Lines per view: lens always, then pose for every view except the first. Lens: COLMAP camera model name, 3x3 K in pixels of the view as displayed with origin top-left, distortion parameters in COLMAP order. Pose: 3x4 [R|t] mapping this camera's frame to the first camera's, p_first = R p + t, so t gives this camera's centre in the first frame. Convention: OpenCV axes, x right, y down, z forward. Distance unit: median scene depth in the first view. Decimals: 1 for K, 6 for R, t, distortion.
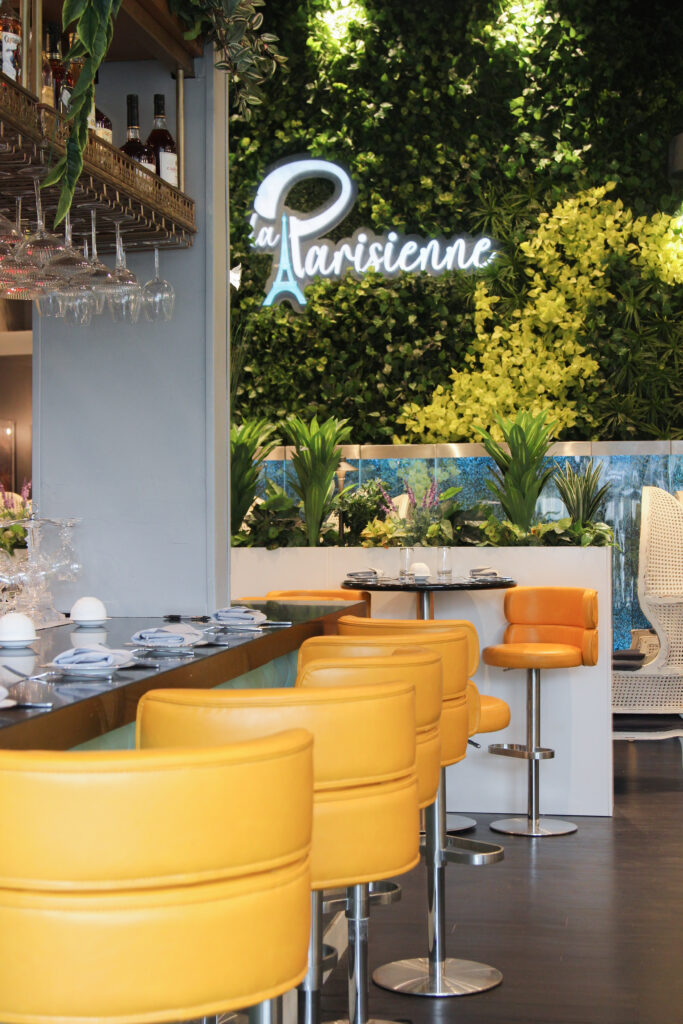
lens RADIAL K [[1627.6, 0, 341.5], [0, 1627.6, 512.0], [0, 0, 1]] dist [0.002466, -0.016456]
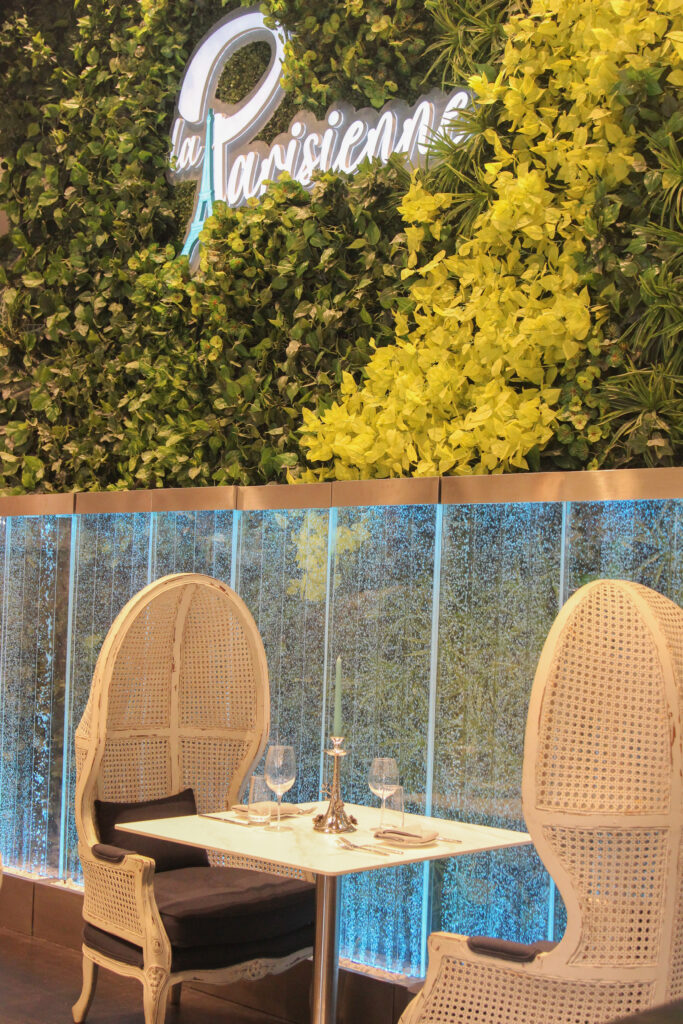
lens RADIAL K [[1491.9, 0, 341.5], [0, 1491.9, 512.0], [0, 0, 1]] dist [-0.024835, -0.070554]
pose [[0.806147, 0.001325, -0.591714, 0.343550], [-0.029972, 0.998805, -0.038596, -0.013013], [0.590956, 0.048849, 0.805223, 0.600973]]
